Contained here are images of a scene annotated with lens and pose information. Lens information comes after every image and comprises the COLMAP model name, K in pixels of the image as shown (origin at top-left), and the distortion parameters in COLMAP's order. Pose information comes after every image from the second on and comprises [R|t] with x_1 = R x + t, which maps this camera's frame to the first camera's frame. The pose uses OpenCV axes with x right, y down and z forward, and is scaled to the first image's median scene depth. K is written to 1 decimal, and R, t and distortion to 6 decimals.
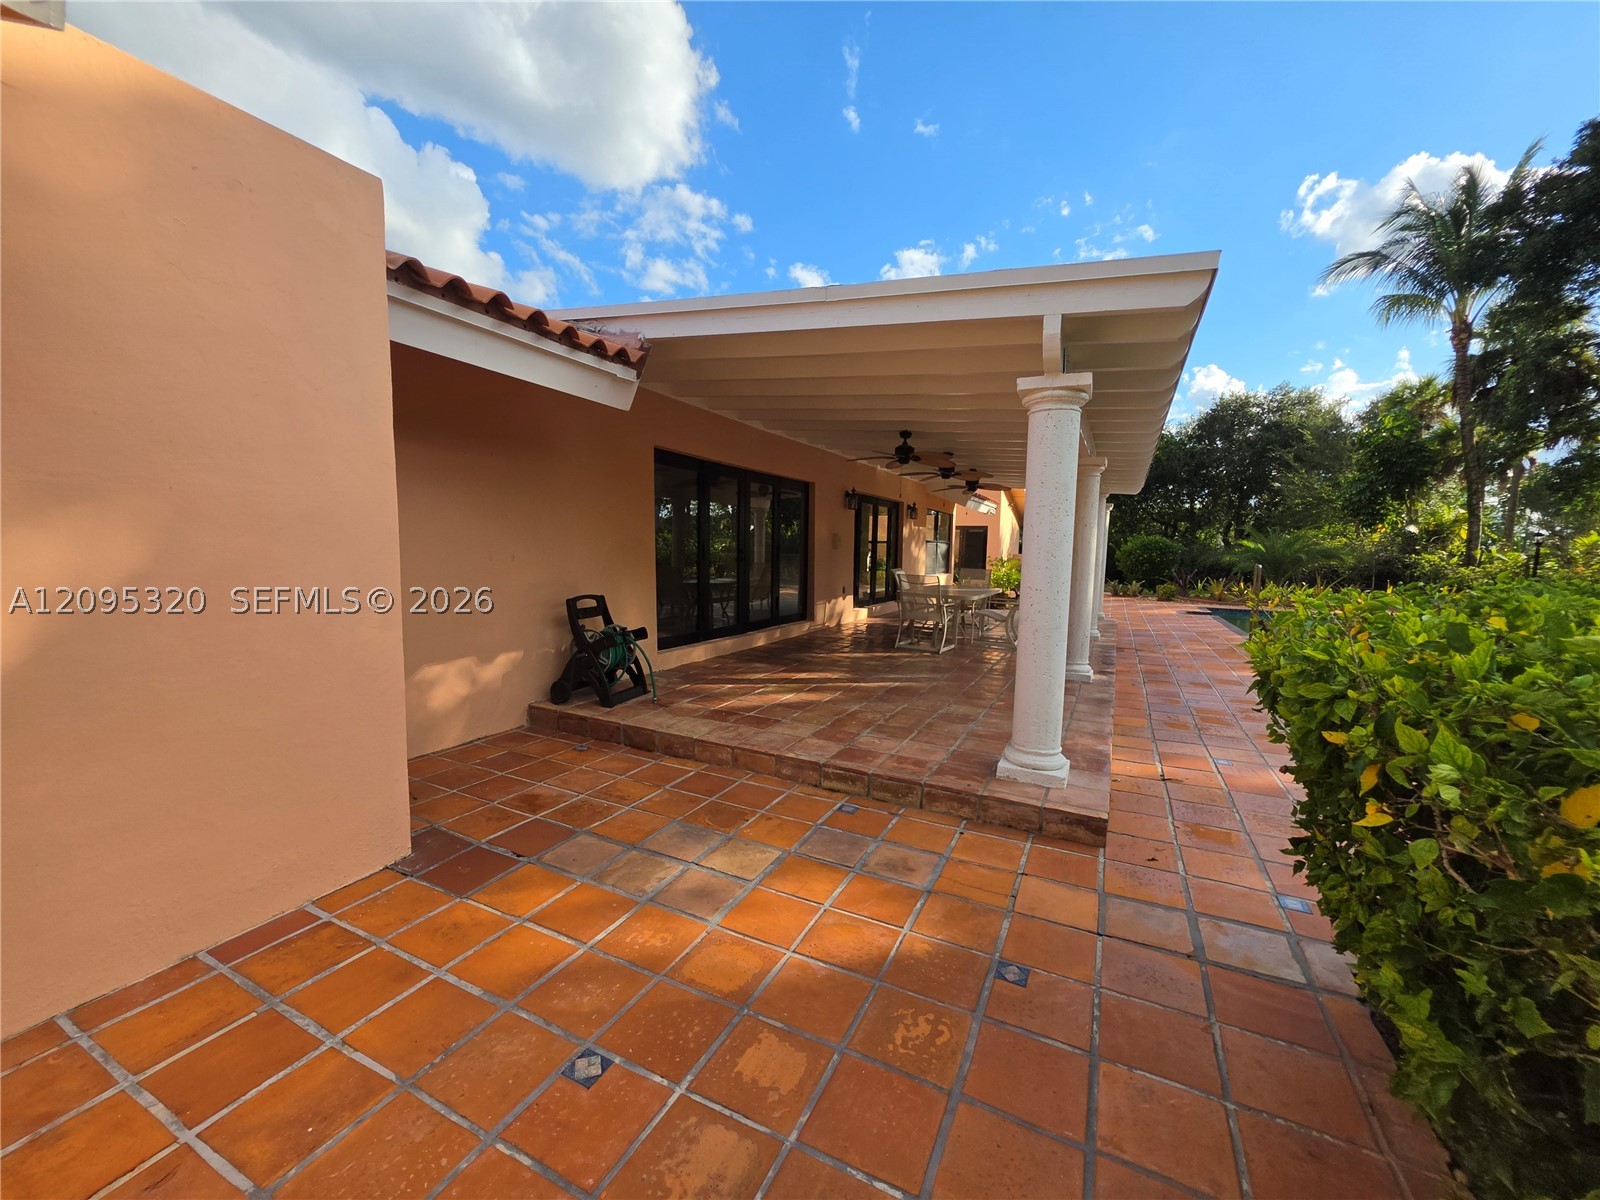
lens RADIAL K [[649.5, 0, 782.0], [0, 649.5, 615.1], [0, 0, 1]] dist [-0.005176, -0.000620]
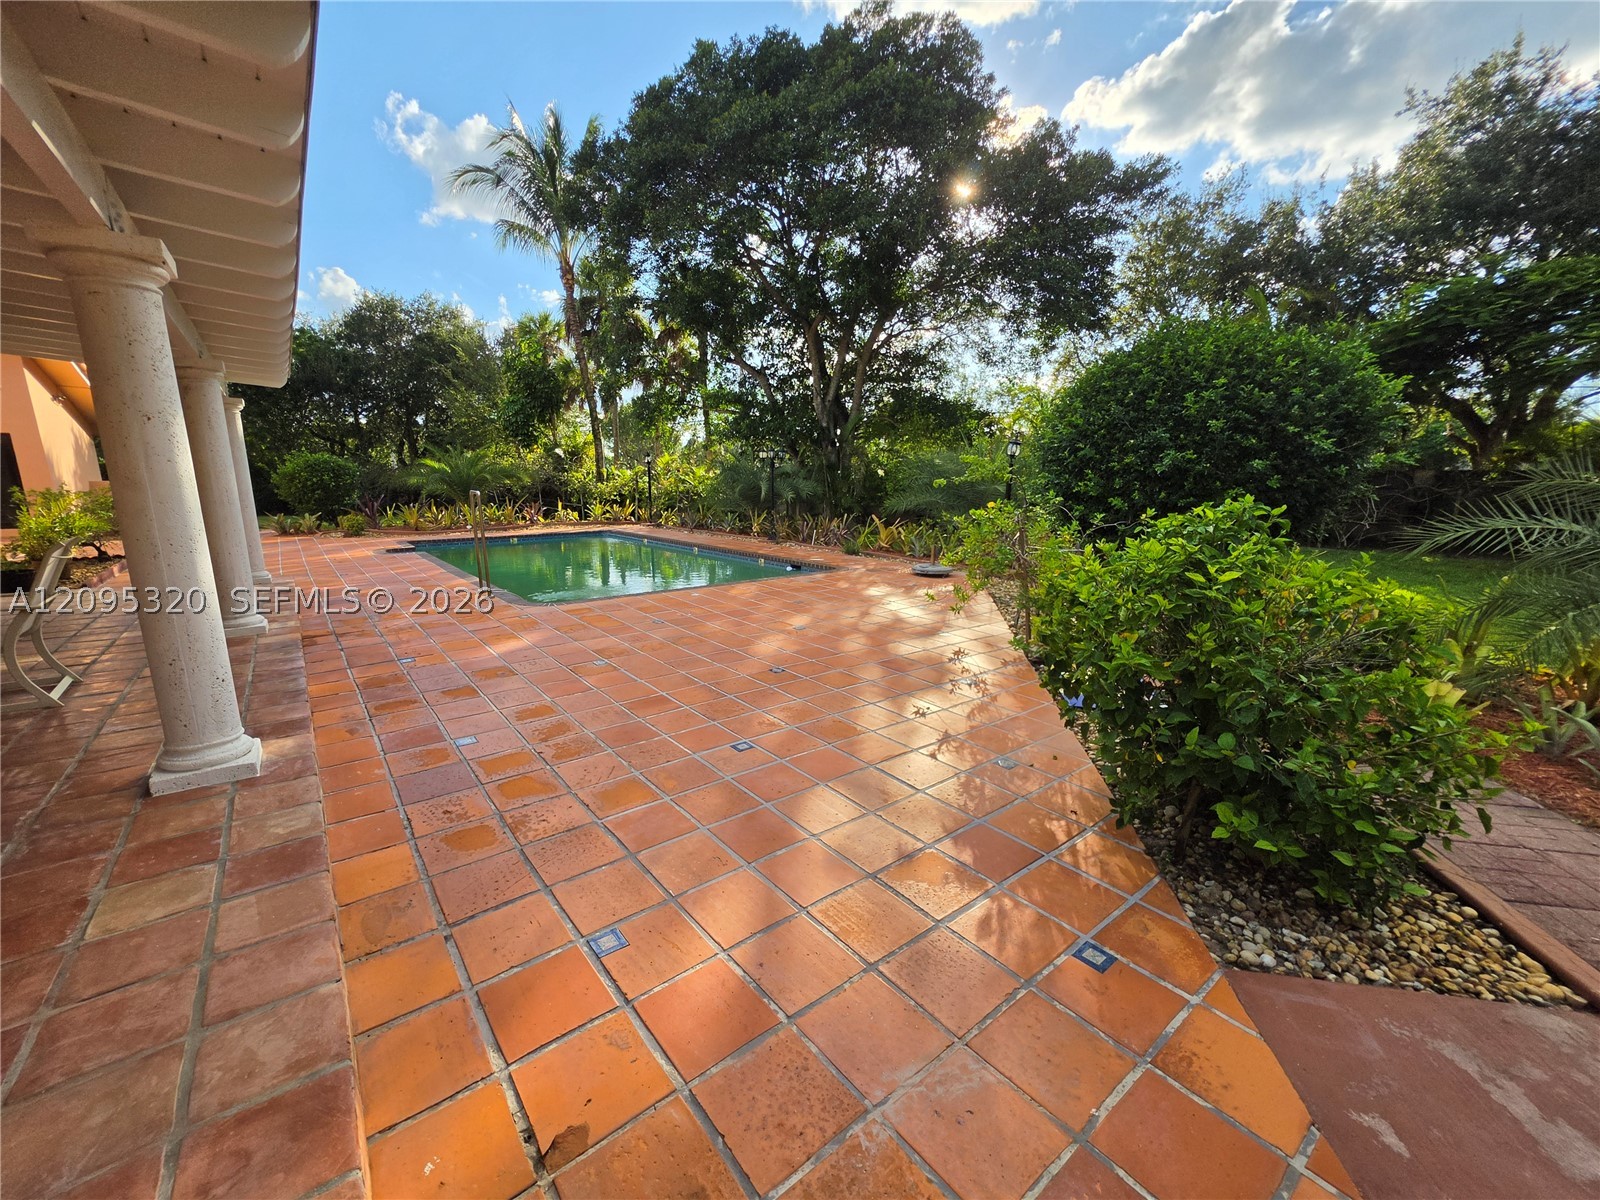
lens RADIAL K [[649.5, 0, 782.0], [0, 649.5, 615.1], [0, 0, 1]] dist [-0.005176, -0.000620]
pose [[0.429606, -0.205579, 0.879304, 0.081982], [0.099087, 0.978593, 0.180380, -0.016096], [-0.897564, 0.009635, 0.440779, 0.149970]]
